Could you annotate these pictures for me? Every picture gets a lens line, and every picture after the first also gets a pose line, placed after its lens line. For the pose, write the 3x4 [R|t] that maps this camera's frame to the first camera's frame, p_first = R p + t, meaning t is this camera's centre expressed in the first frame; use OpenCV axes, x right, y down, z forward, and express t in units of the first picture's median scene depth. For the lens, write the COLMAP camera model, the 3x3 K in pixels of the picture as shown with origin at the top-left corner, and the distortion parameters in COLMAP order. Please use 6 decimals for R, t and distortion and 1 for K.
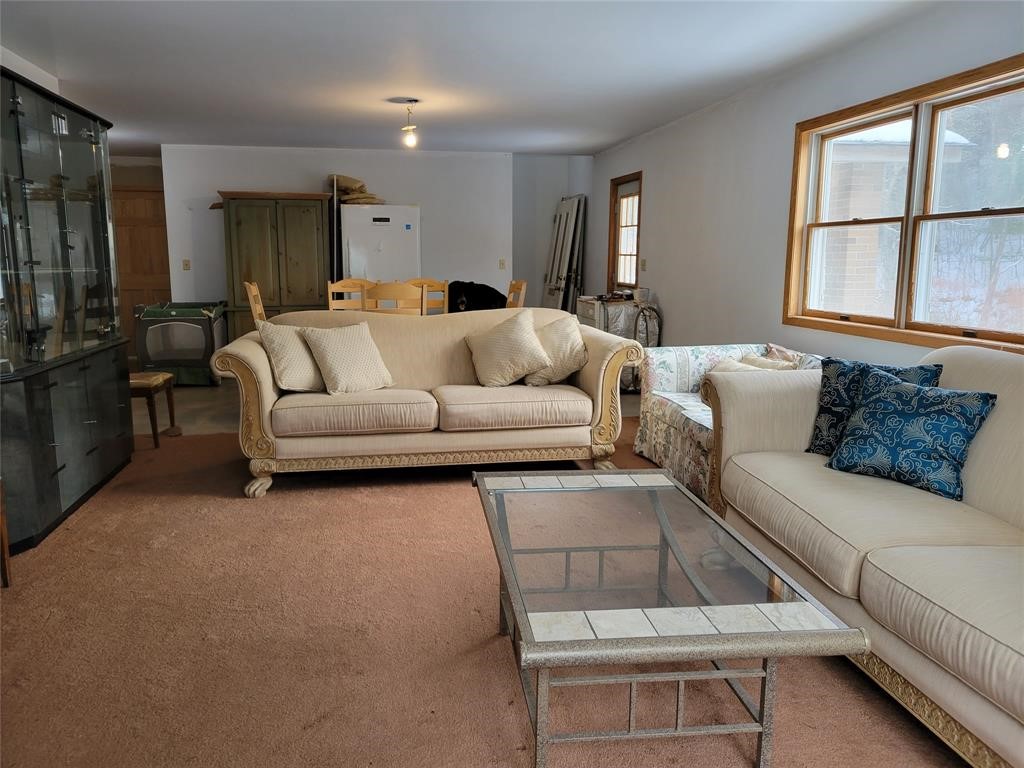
lens RADIAL K [[775.9, 0, 512.0], [0, 775.9, 384.0], [0, 0, 1]] dist [0.012148, 0.001710]
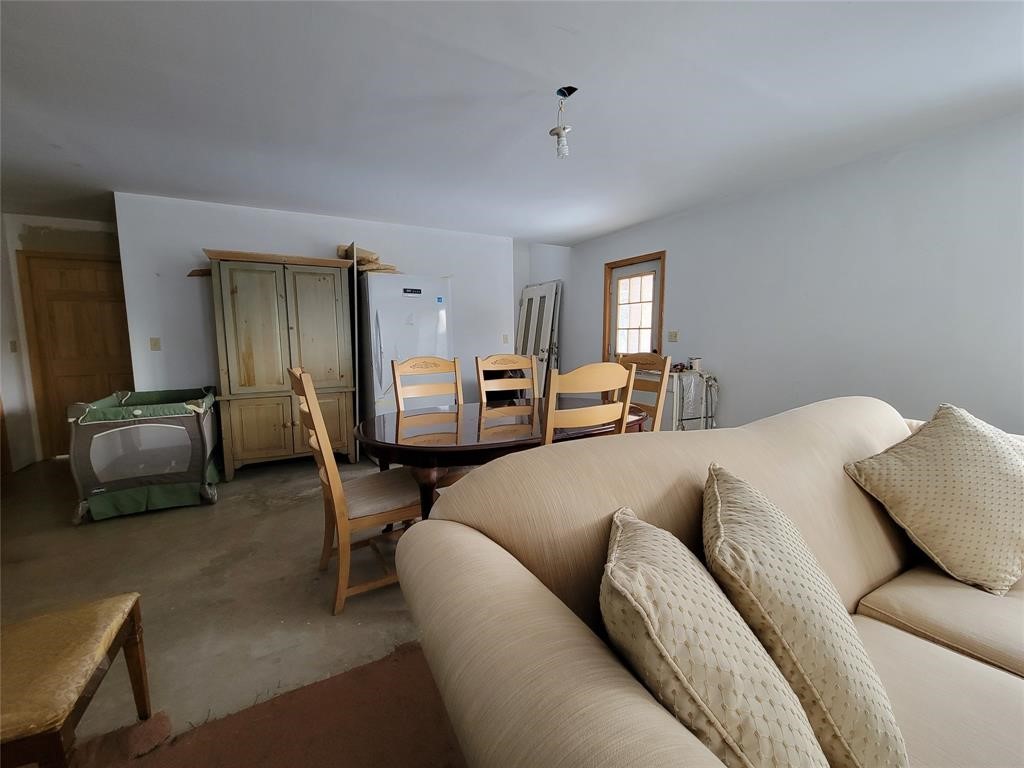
lens RADIAL K [[414.9, 0, 509.1], [0, 414.9, 386.0], [0, 0, 1]] dist [-0.003135, -0.000246]
pose [[0.947898, -0.047204, 0.315058, -0.218187], [0.061908, 0.997402, -0.036823, -0.074523], [-0.312502, 0.054409, 0.948358, 0.503045]]
